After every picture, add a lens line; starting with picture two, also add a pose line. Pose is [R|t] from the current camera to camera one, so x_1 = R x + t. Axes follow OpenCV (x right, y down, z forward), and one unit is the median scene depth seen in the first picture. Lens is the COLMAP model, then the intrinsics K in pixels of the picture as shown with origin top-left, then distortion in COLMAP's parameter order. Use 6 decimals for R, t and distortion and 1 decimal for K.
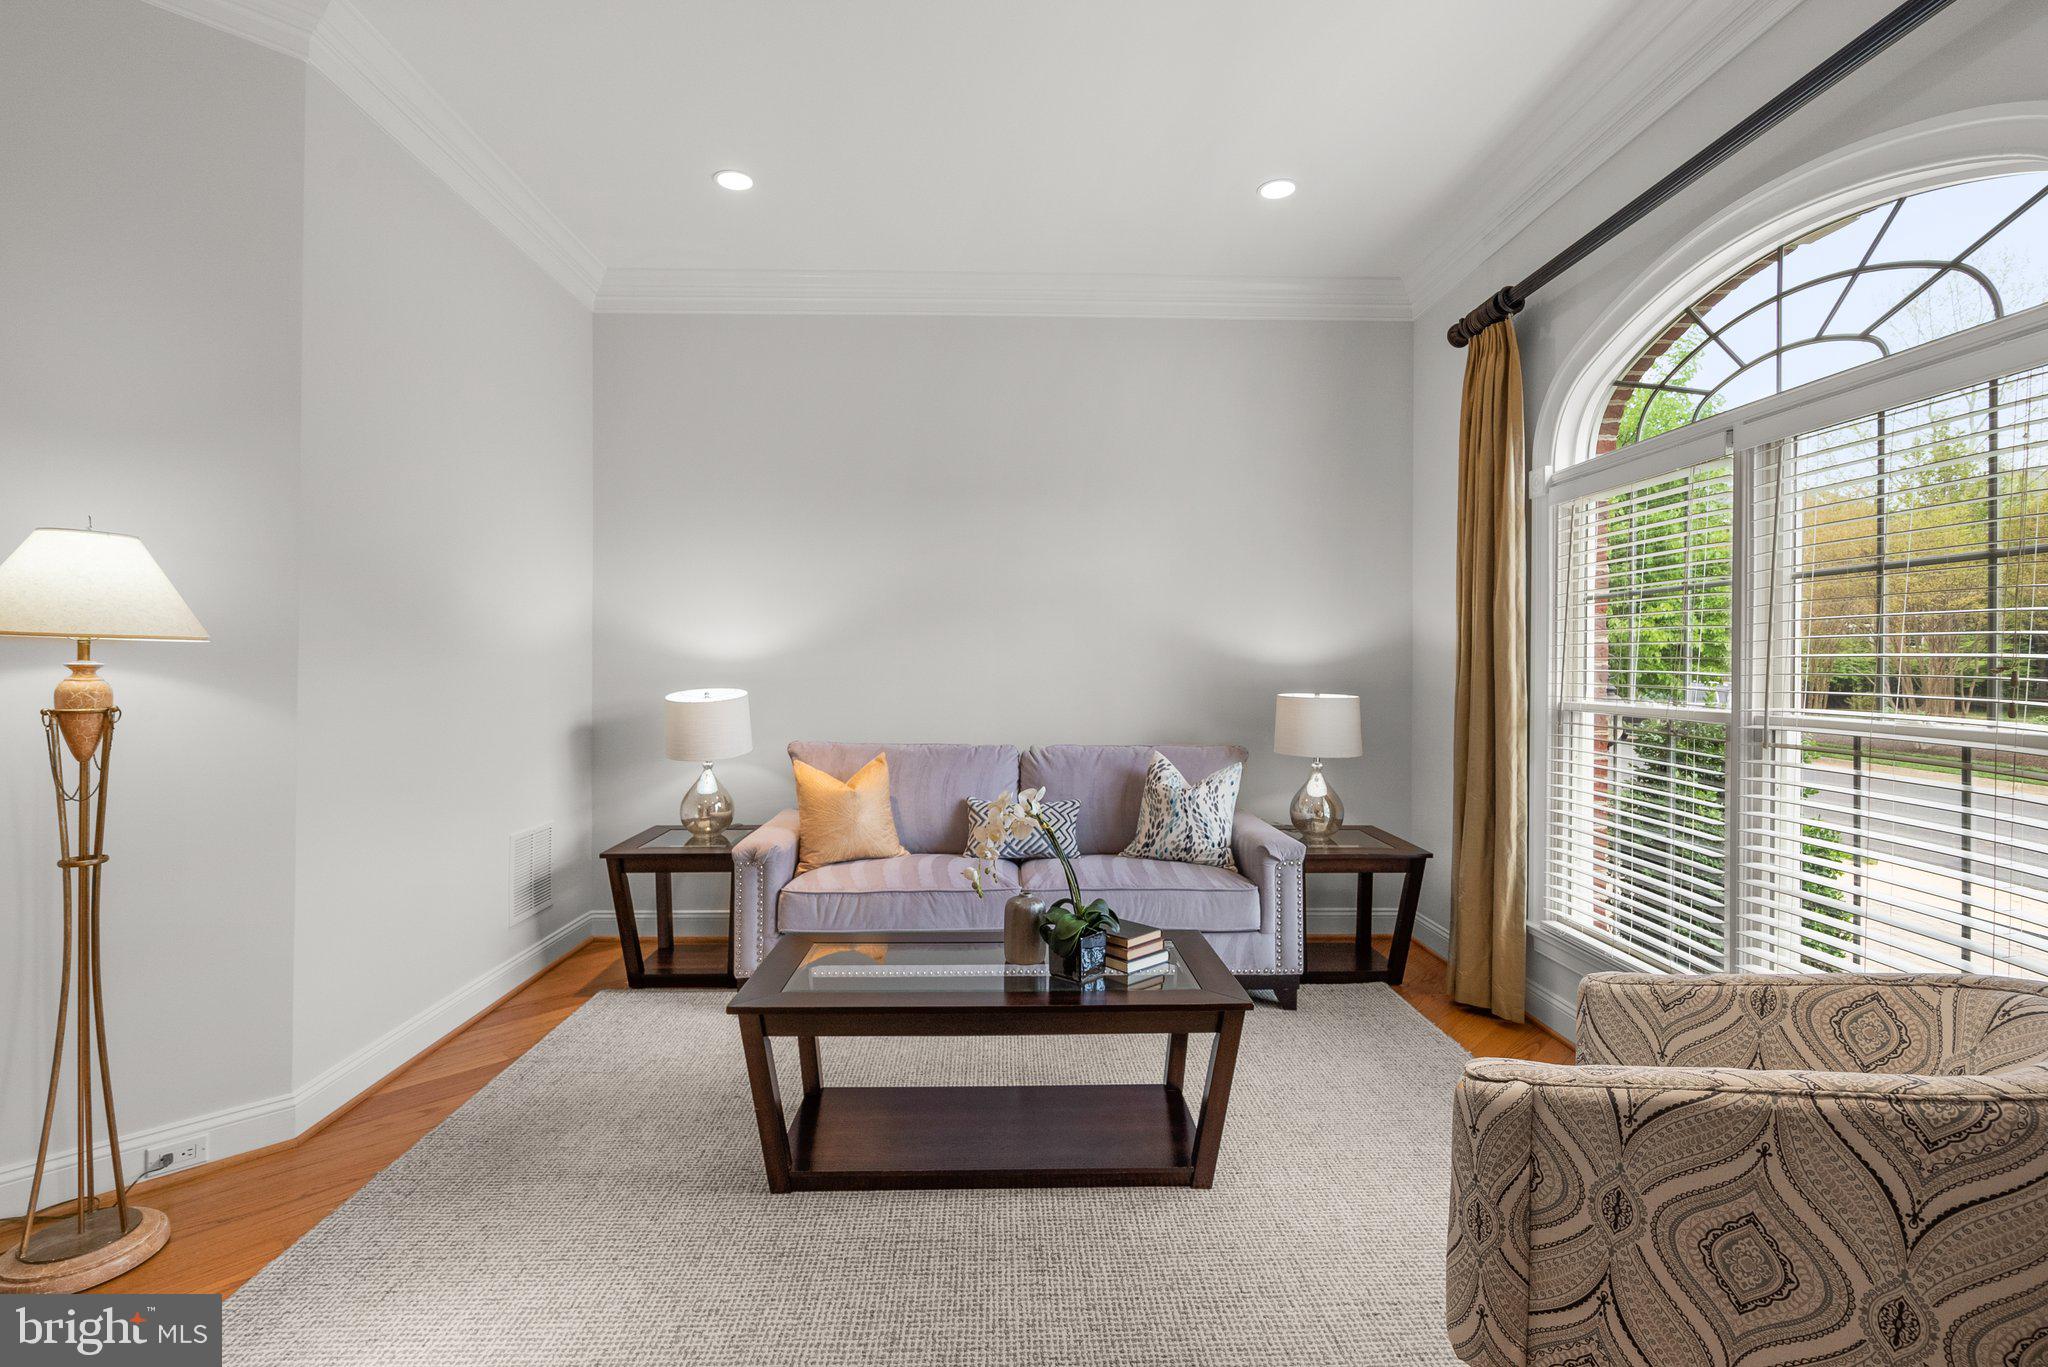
lens RADIAL K [[934.3, 0, 1020.8], [0, 934.3, 669.4], [0, 0, 1]] dist [-0.002432, -0.000768]
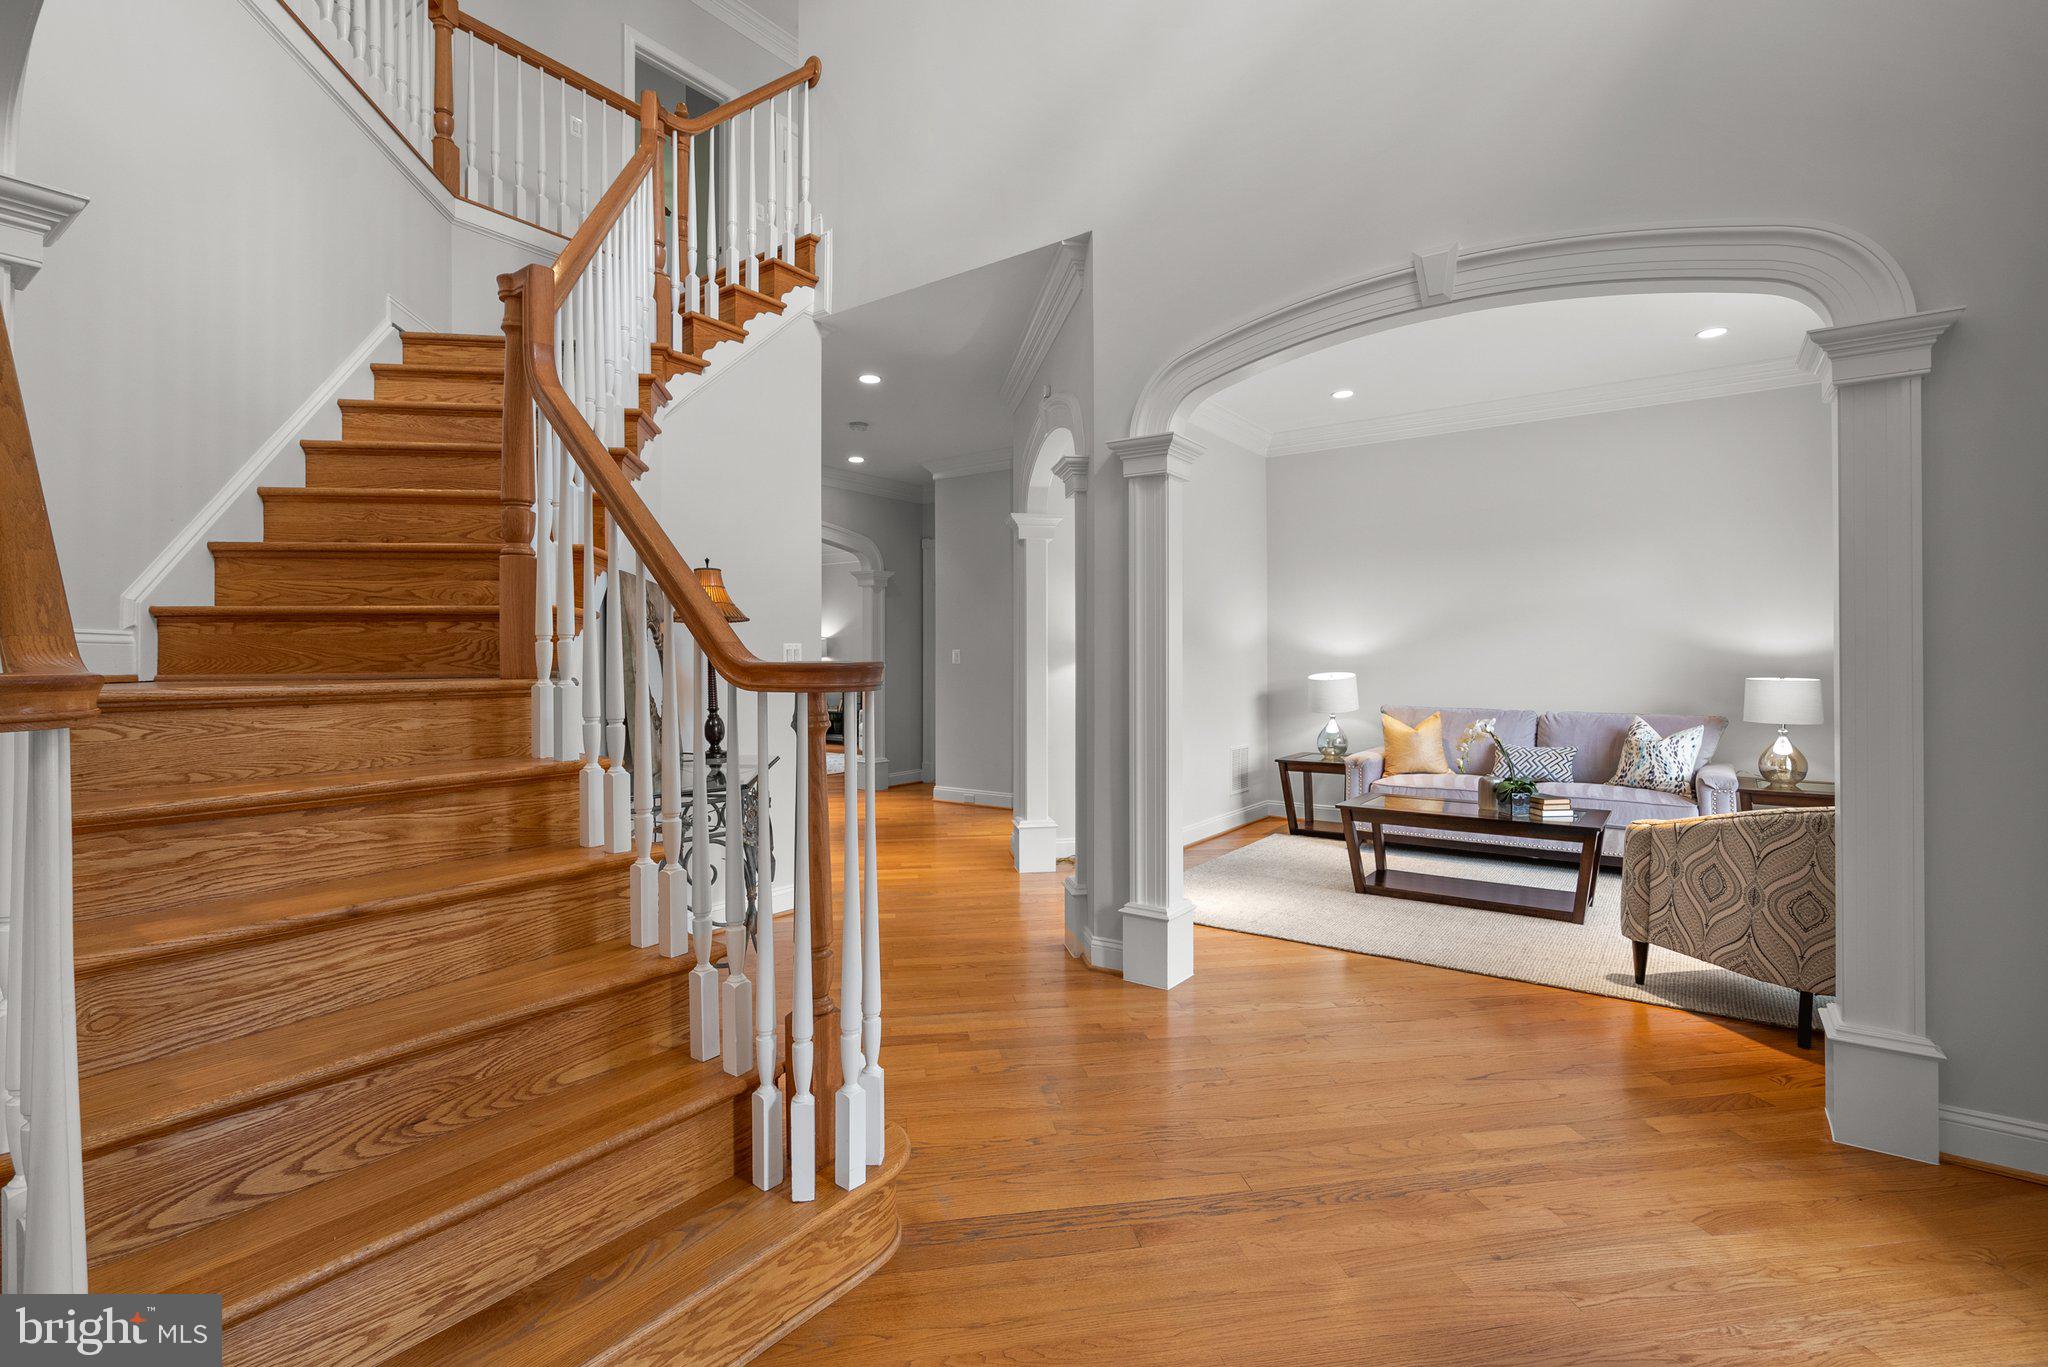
lens RADIAL K [[934.3, 0, 1020.8], [0, 934.3, 669.4], [0, 0, 1]] dist [-0.002432, -0.000768]
pose [[0.789485, 0.000487, -0.613769, 0.295947], [0.001845, 0.999993, 0.003167, 0.008204], [0.613767, -0.003633, 0.789479, -0.788543]]
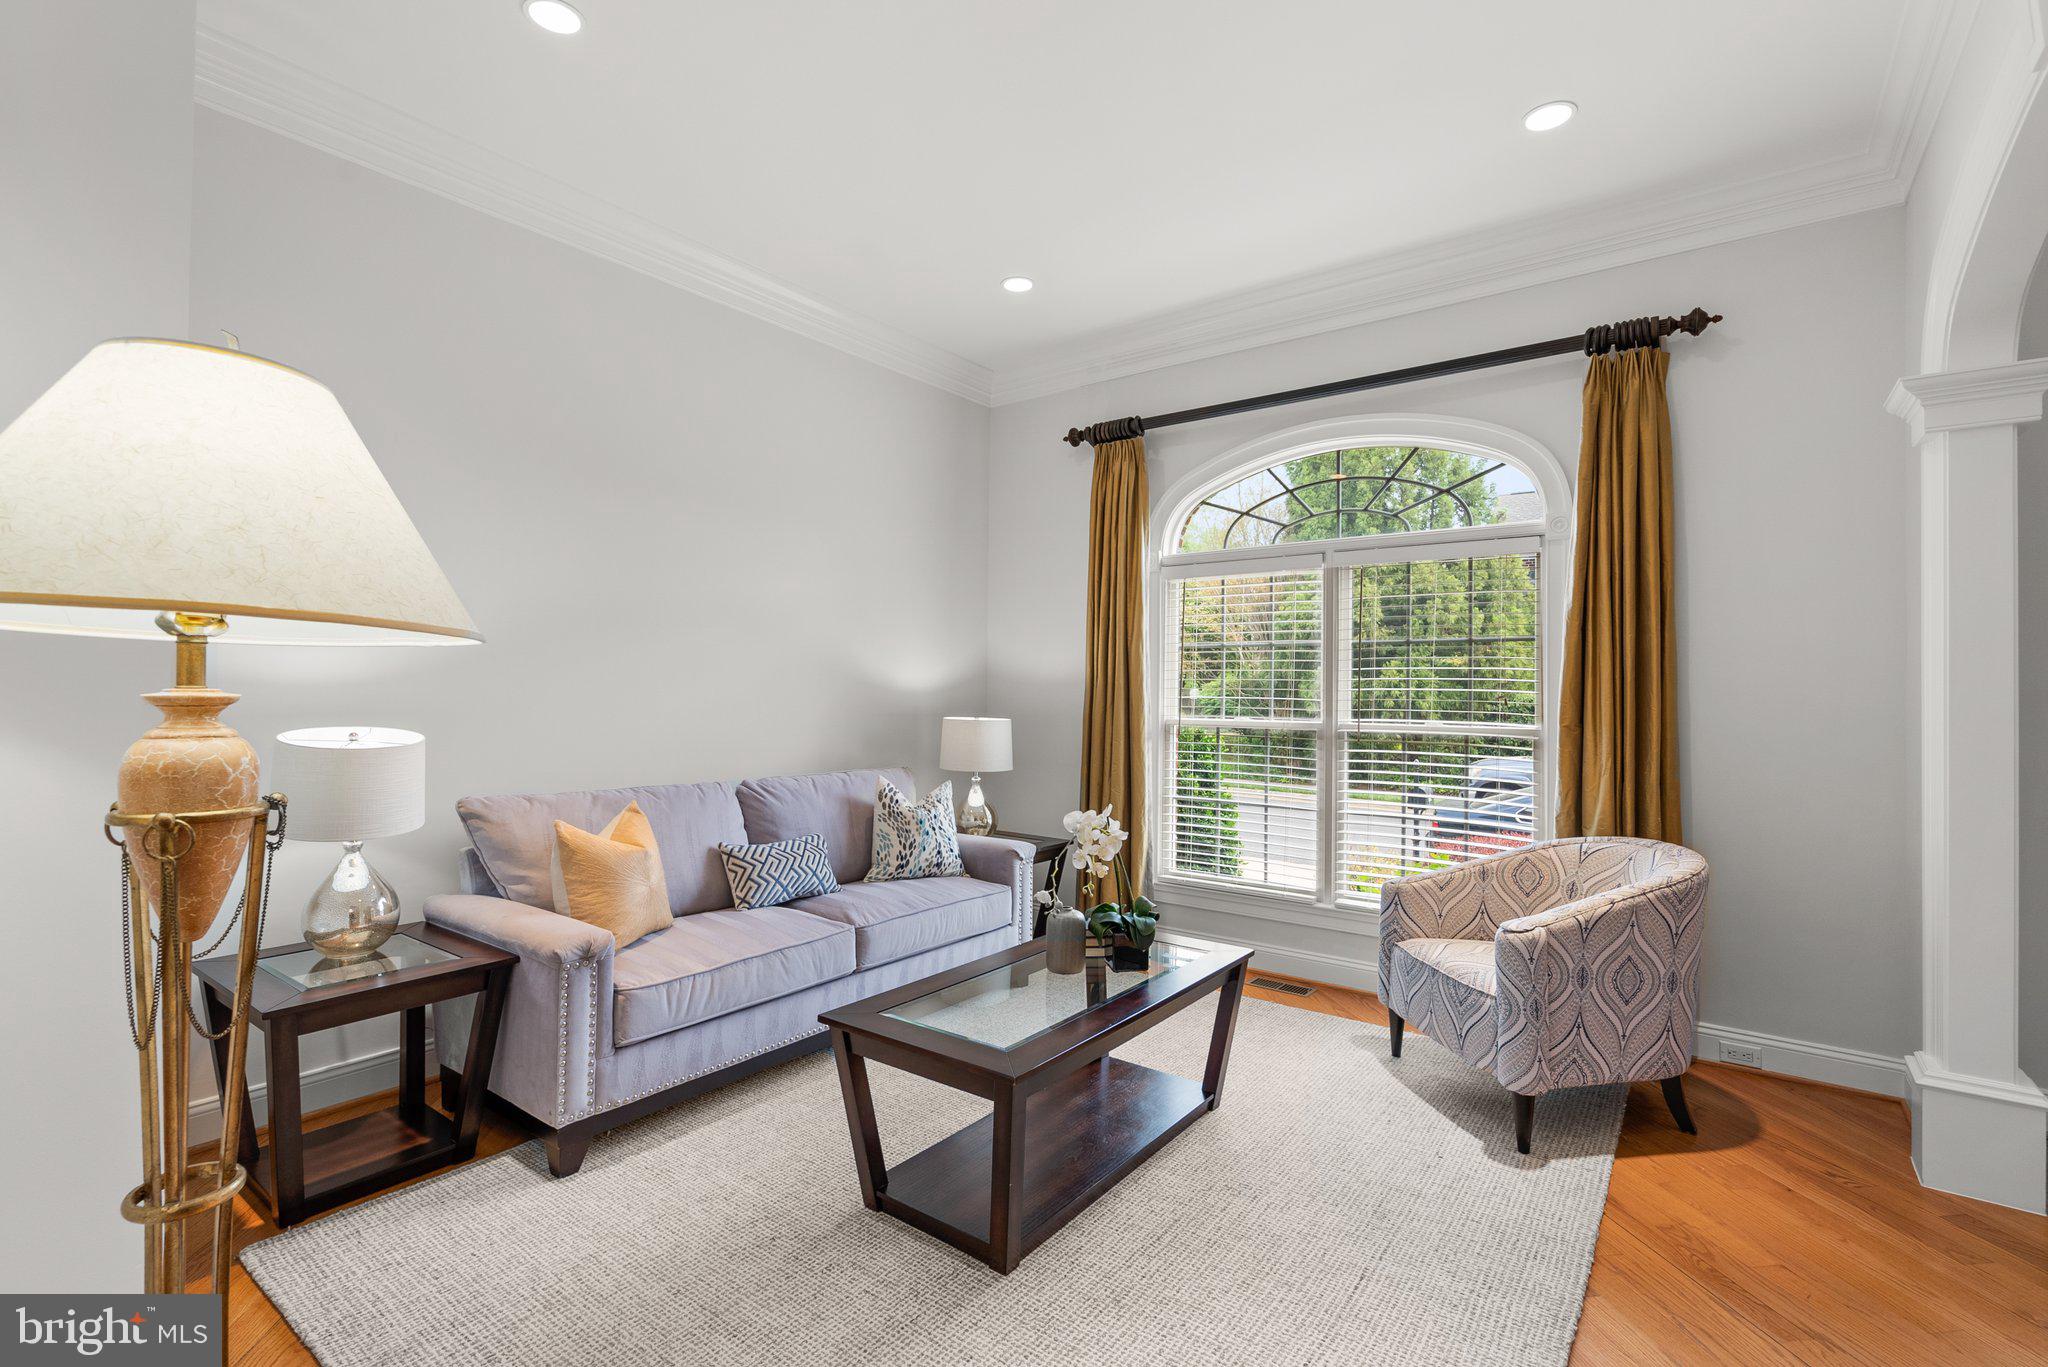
lens RADIAL K [[948.2, 0, 982.4], [0, 948.2, 686.6], [0, 0, 1]] dist [-0.001626, -0.000125]
pose [[0.628069, 0.006015, 0.778135, -0.630910], [-0.002009, 0.999979, -0.006108, -0.004709], [-0.778155, 0.002273, 0.628068, 0.273340]]
